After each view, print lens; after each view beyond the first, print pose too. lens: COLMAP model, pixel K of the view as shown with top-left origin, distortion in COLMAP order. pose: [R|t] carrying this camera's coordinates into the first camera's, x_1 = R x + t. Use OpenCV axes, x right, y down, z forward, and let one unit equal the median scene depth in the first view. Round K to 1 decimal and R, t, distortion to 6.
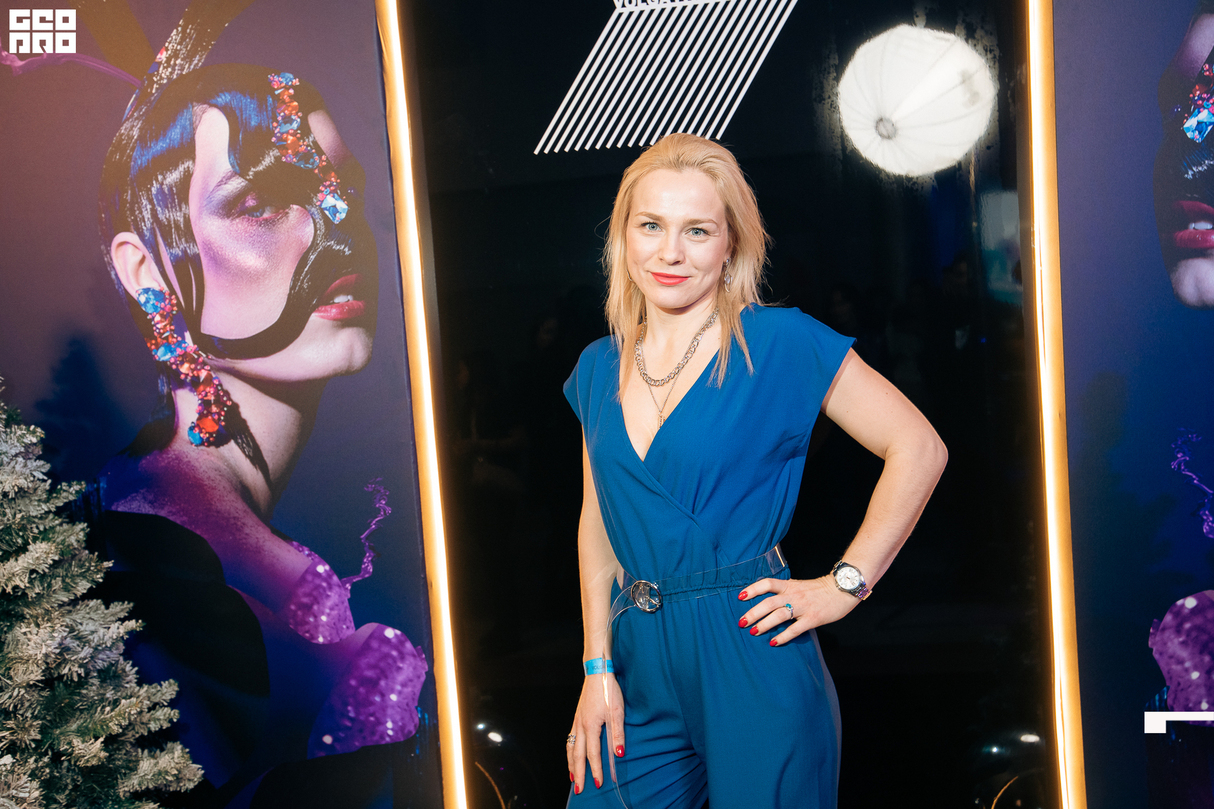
lens RADIAL K [[960.0, 0, 616.2], [0, 960.0, 399.4], [0, 0, 1]] dist [0.050061, -0.002451]
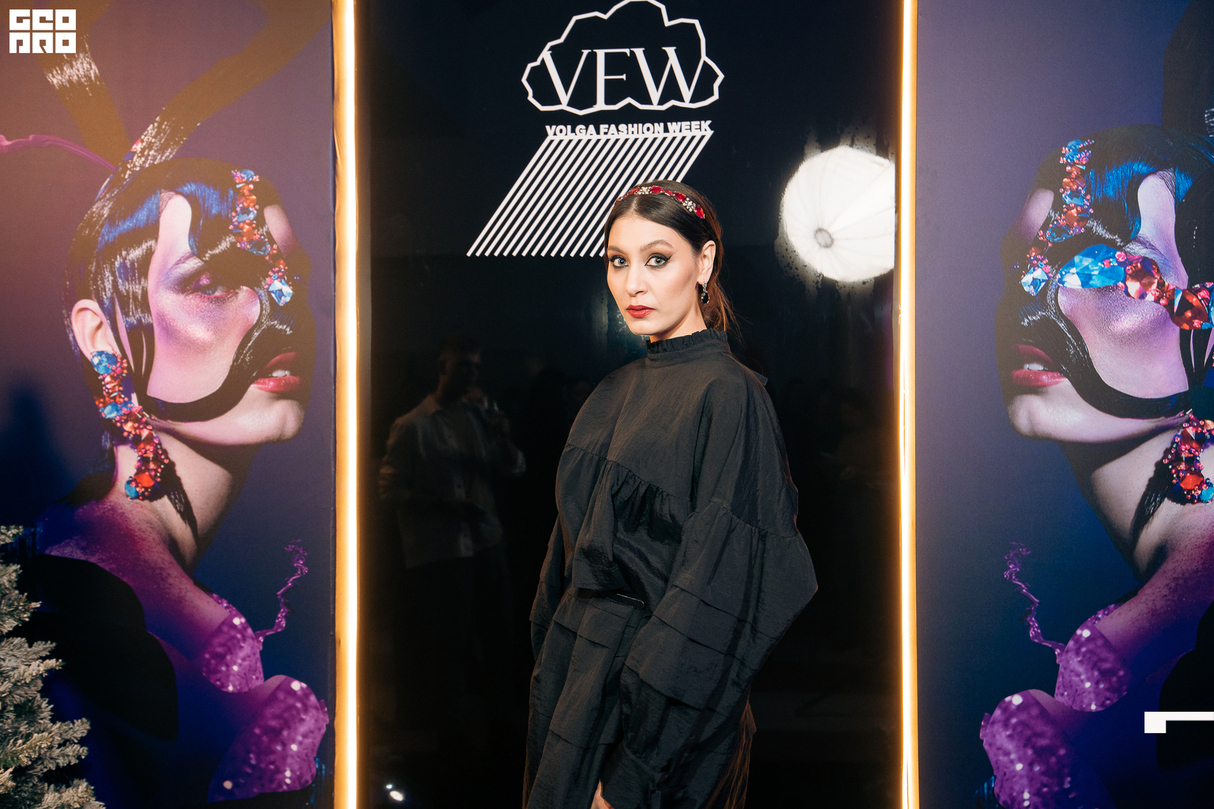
lens RADIAL K [[974.9, 0, 612.2], [0, 974.9, 402.6], [0, 0, 1]] dist [0.045586, 0.008417]
pose [[0.997237, 0.069504, 0.026223, 0.065937], [-0.067553, 0.995320, -0.069104, -0.019276], [-0.030903, 0.067141, 0.997265, -0.122593]]
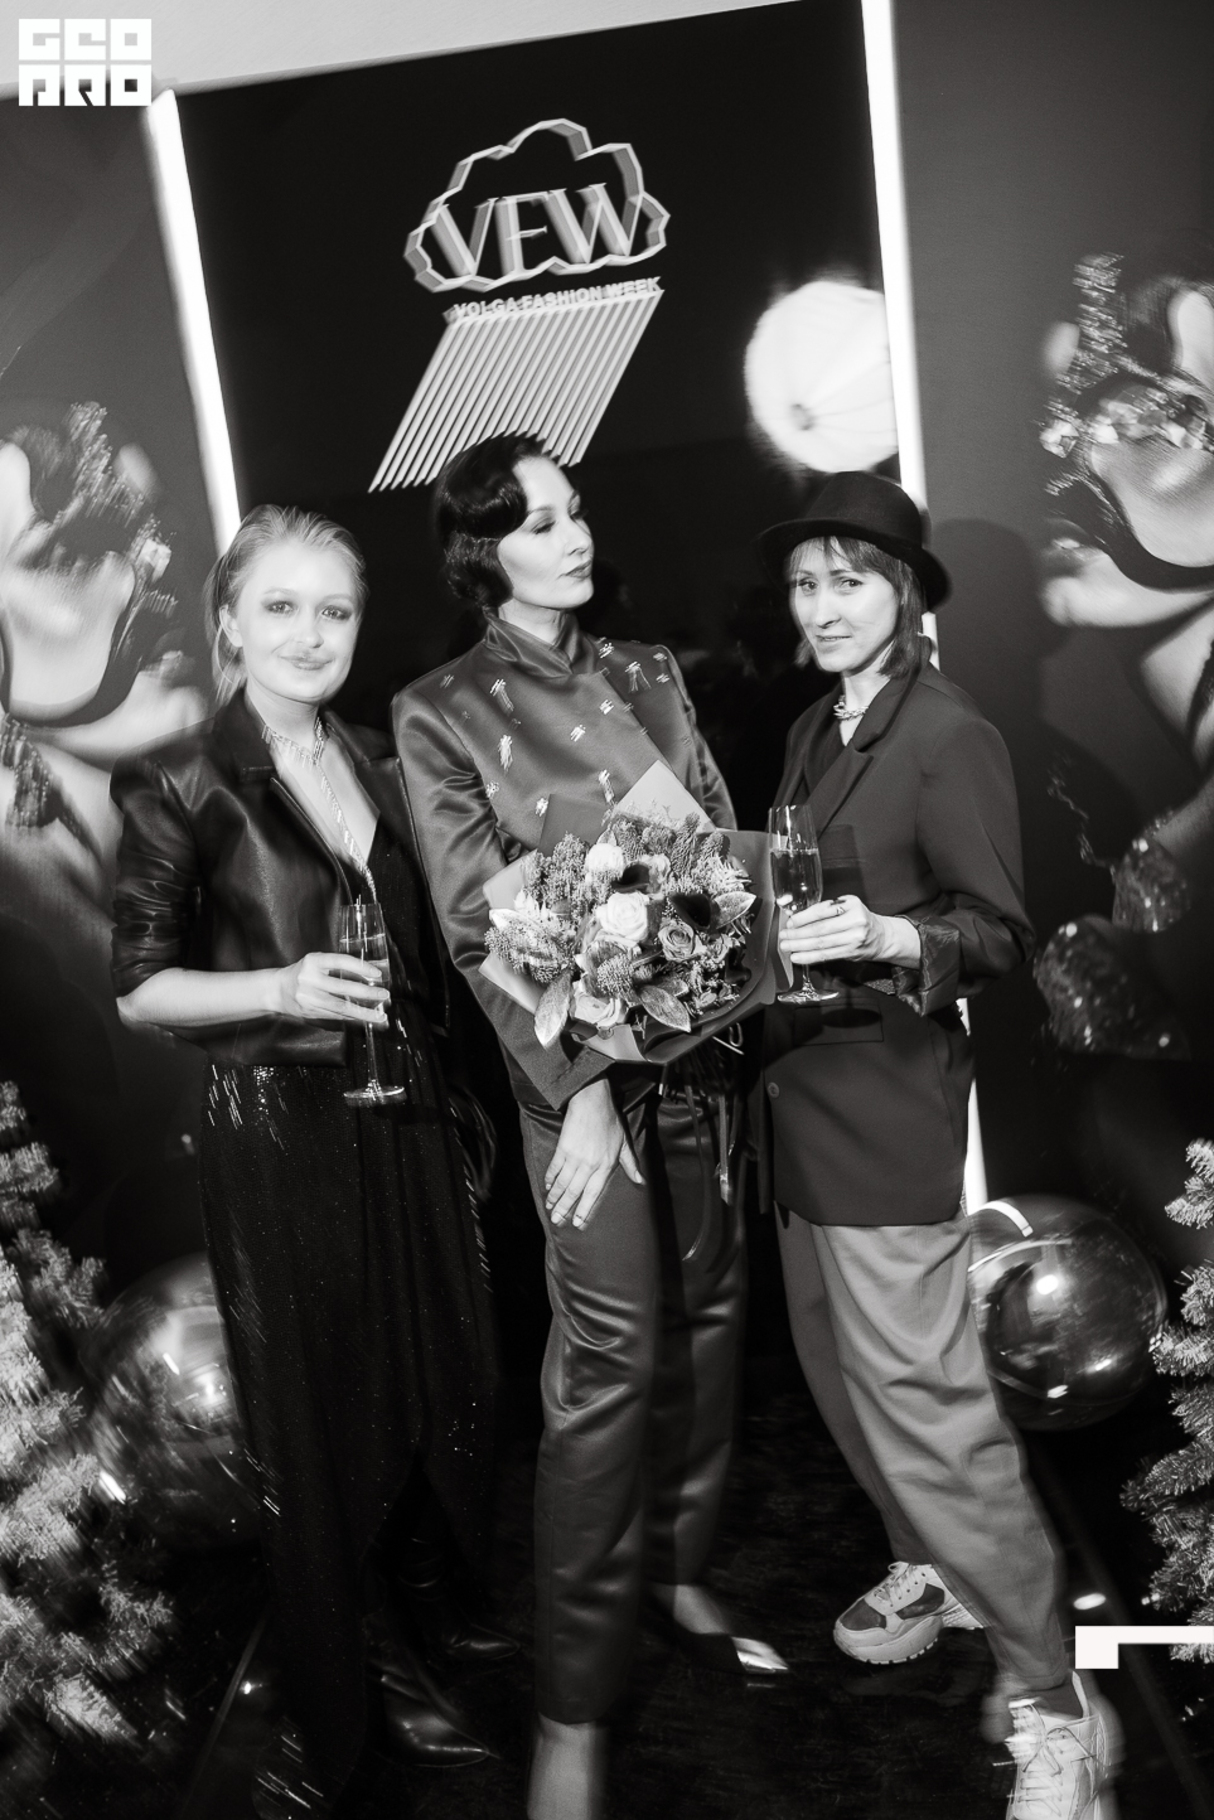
lens RADIAL K [[1439.2, 0, 579.5], [0, 1439.2, 891.2], [0, 0, 1]] dist [0.050061, -0.002451]
pose [[0.997024, -0.052595, 0.056357, 0.010758], [0.048978, 0.996764, 0.063736, 0.047177], [-0.059526, -0.060786, 0.996374, -0.387948]]
